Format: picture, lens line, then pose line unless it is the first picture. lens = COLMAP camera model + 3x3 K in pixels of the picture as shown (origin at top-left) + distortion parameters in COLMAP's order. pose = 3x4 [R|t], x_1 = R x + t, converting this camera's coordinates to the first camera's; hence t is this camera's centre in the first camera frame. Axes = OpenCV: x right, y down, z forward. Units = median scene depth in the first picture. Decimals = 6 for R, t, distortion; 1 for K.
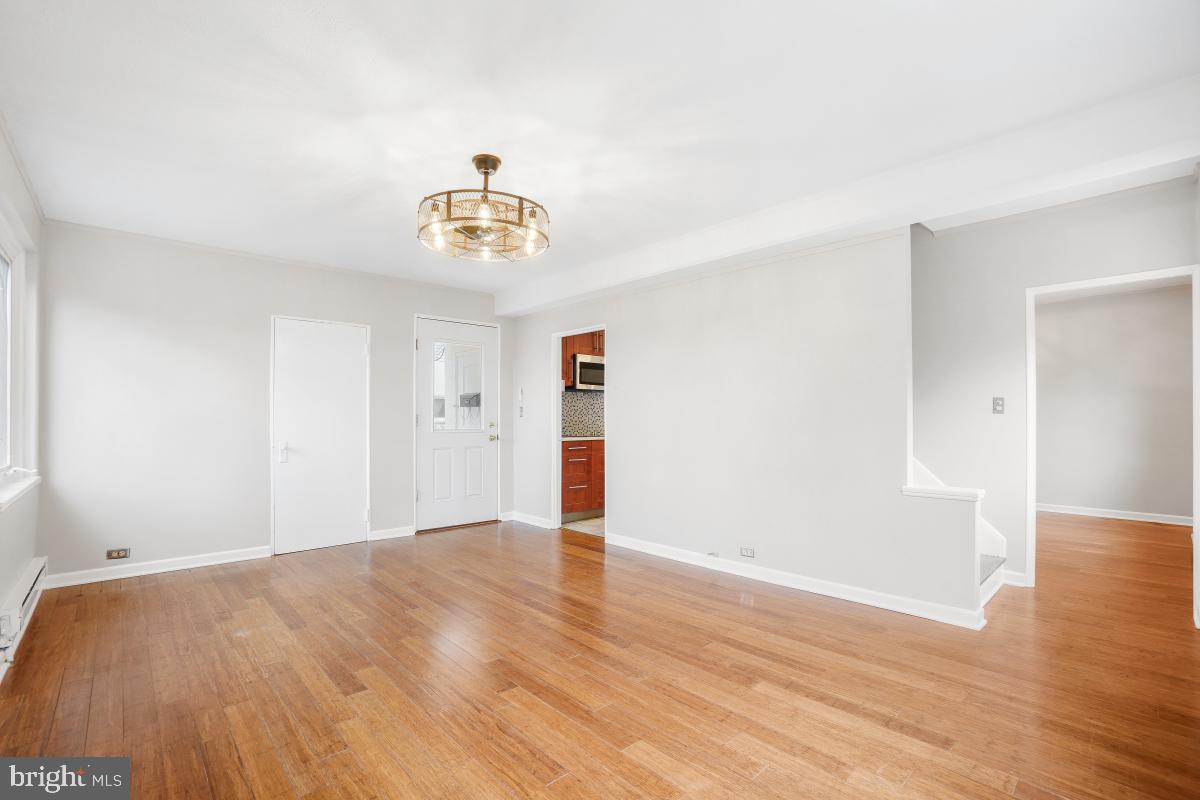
lens RADIAL K [[543.8, 0, 601.5], [0, 543.8, 420.8], [0, 0, 1]] dist [-0.027234, 0.001733]
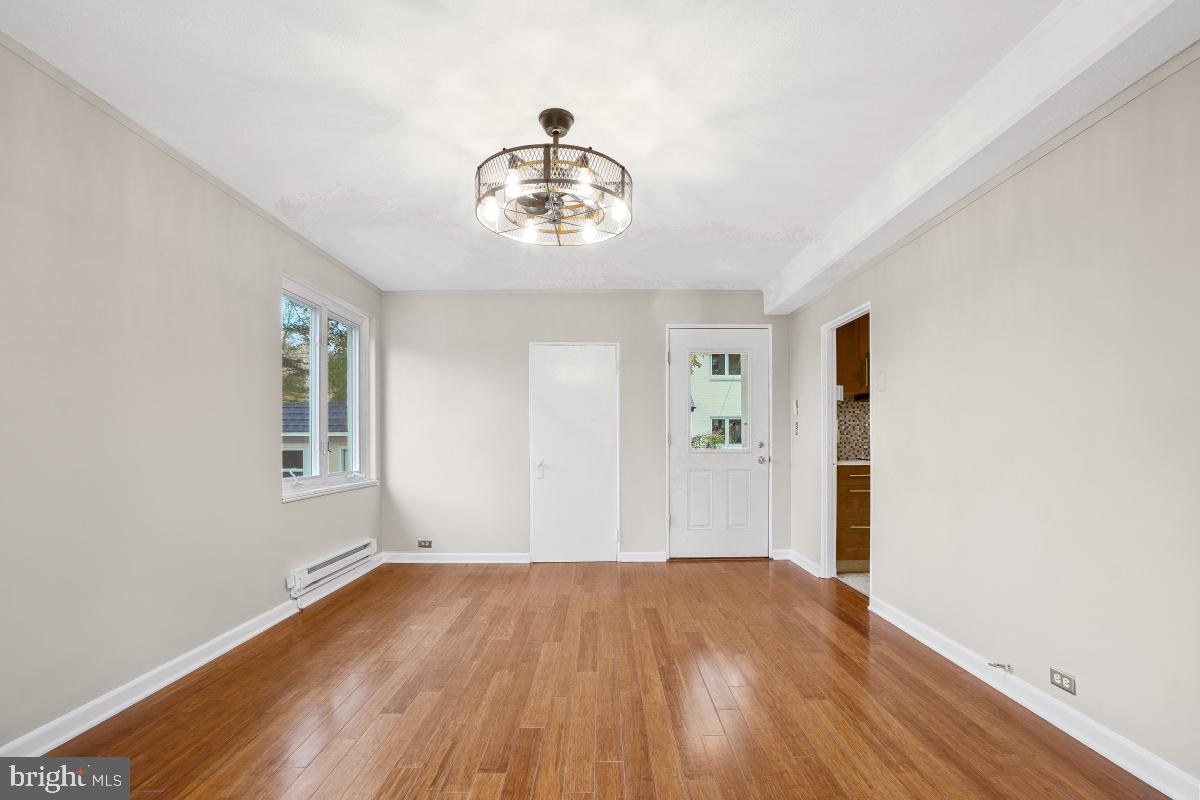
lens RADIAL K [[543.8, 0, 636.6], [0, 543.8, 445.5], [0, 0, 1]] dist [-0.027234, 0.001733]
pose [[0.746990, -0.000928, -0.664835, 0.285120], [0.000920, 1.000000, -0.000361, 0.012246], [0.664835, -0.000342, 0.746990, 0.312927]]
